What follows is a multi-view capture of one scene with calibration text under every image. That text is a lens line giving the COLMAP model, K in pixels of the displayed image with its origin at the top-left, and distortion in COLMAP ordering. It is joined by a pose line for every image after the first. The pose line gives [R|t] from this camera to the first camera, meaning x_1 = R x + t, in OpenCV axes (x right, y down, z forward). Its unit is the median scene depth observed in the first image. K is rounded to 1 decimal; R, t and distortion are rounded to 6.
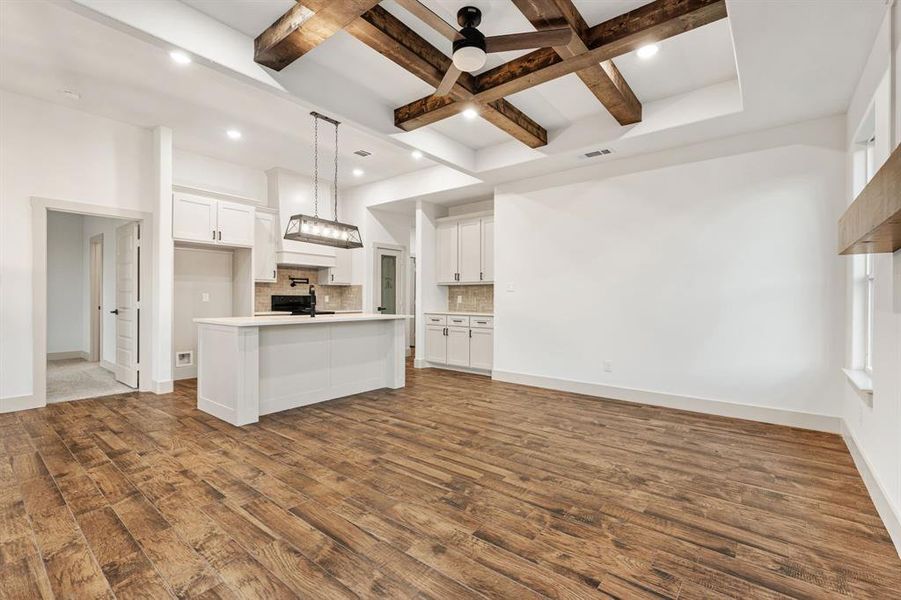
lens RADIAL K [[401.3, 0, 452.3], [0, 401.3, 300.5], [0, 0, 1]] dist [0.000409, -0.000028]
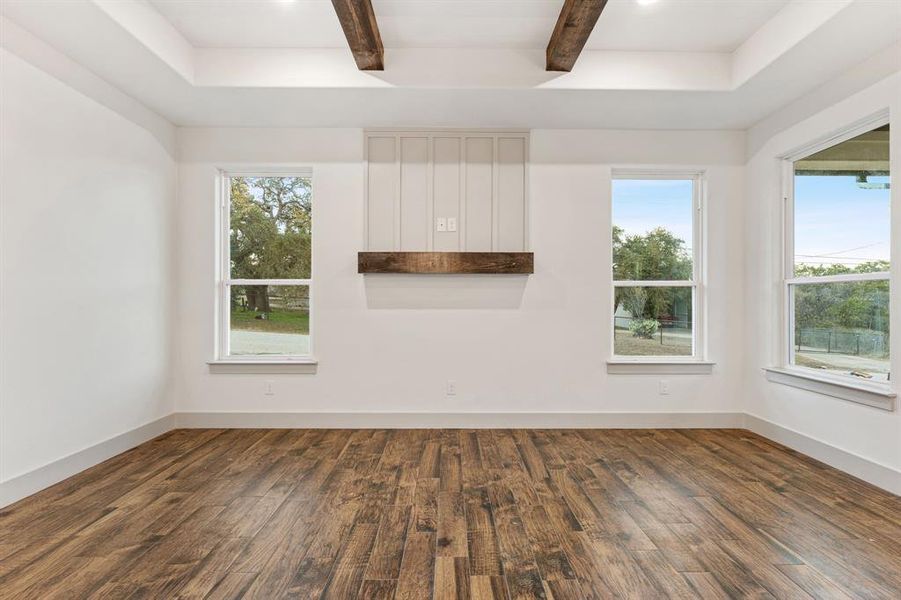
lens RADIAL K [[395.2, 0, 454.2], [0, 395.2, 300.4], [0, 0, 1]] dist [-0.000213, -0.000505]
pose [[-0.633915, -0.004091, 0.773392, -0.376466], [-0.001603, 0.999991, 0.003976, -0.011529], [-0.773401, 0.001281, -0.633915, 1.359666]]
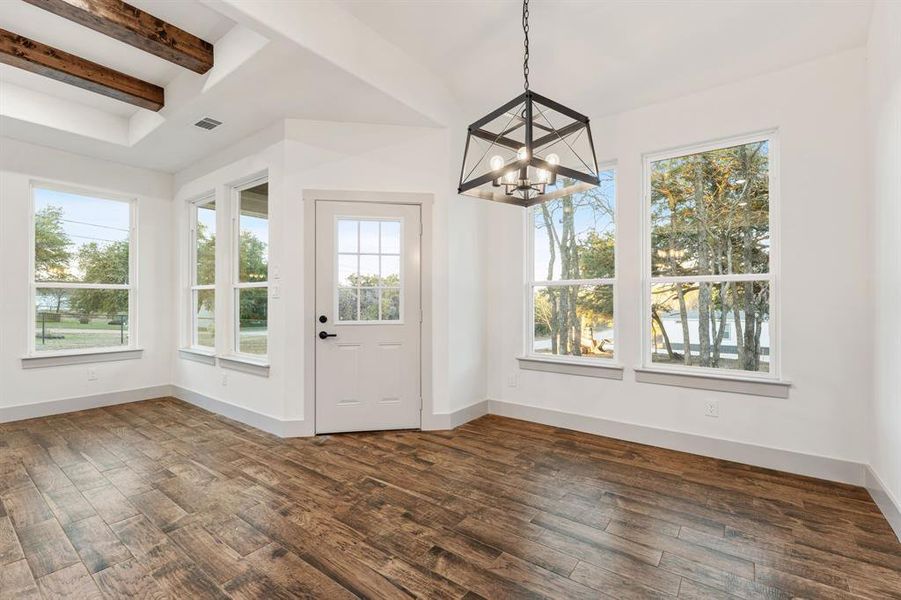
lens RADIAL K [[401.3, 0, 452.7], [0, 401.3, 299.6], [0, 0, 1]] dist [0.000409, -0.000028]
pose [[-0.999461, -0.006928, -0.032087, -1.180293], [-0.006863, 0.999974, -0.002143, -0.018119], [0.032101, -0.001921, -0.999483, 1.620653]]
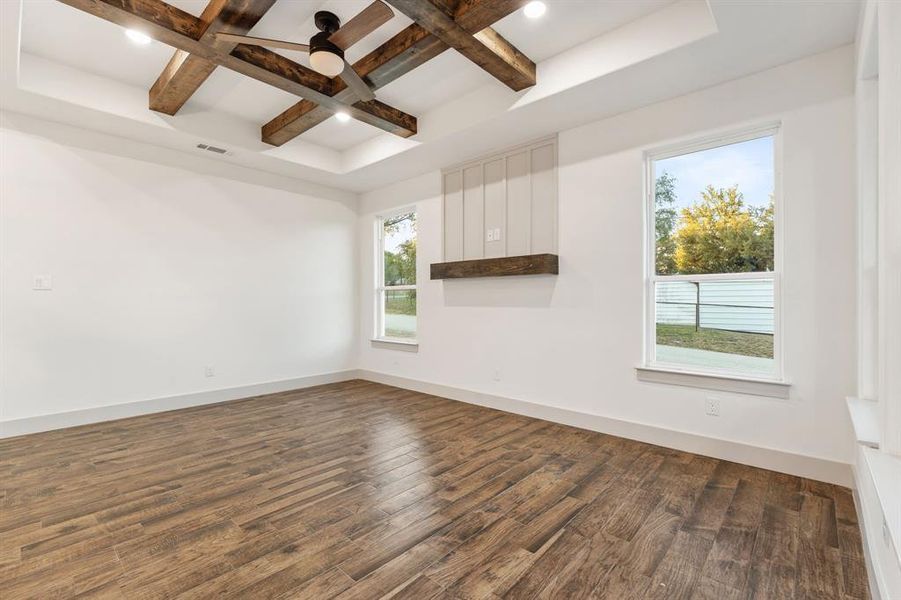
lens RADIAL K [[401.3, 0, 453.1], [0, 401.3, 299.9], [0, 0, 1]] dist [0.000409, -0.000028]
pose [[0.056704, -0.002244, 0.998389, -0.918863], [0.005533, 0.999983, 0.001933, -0.008866], [-0.998376, 0.005415, 0.056715, 0.613148]]
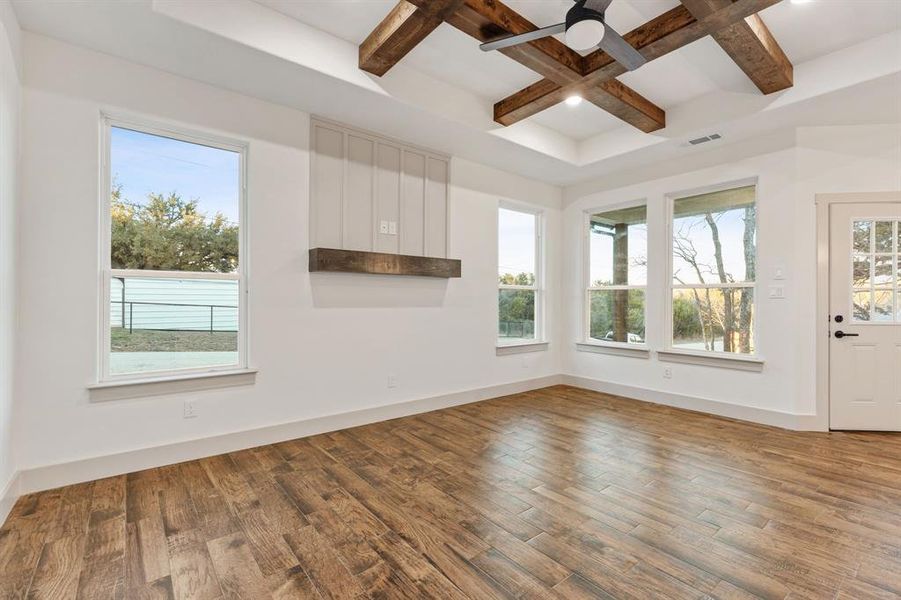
lens RADIAL K [[401.3, 0, 454.0], [0, 401.3, 300.6], [0, 0, 1]] dist [0.000409, -0.000028]
pose [[-0.976794, -0.009928, 0.213949, 0.126389], [-0.008827, 0.999942, 0.006098, -0.012324], [-0.213997, 0.004068, -0.976826, 1.882000]]
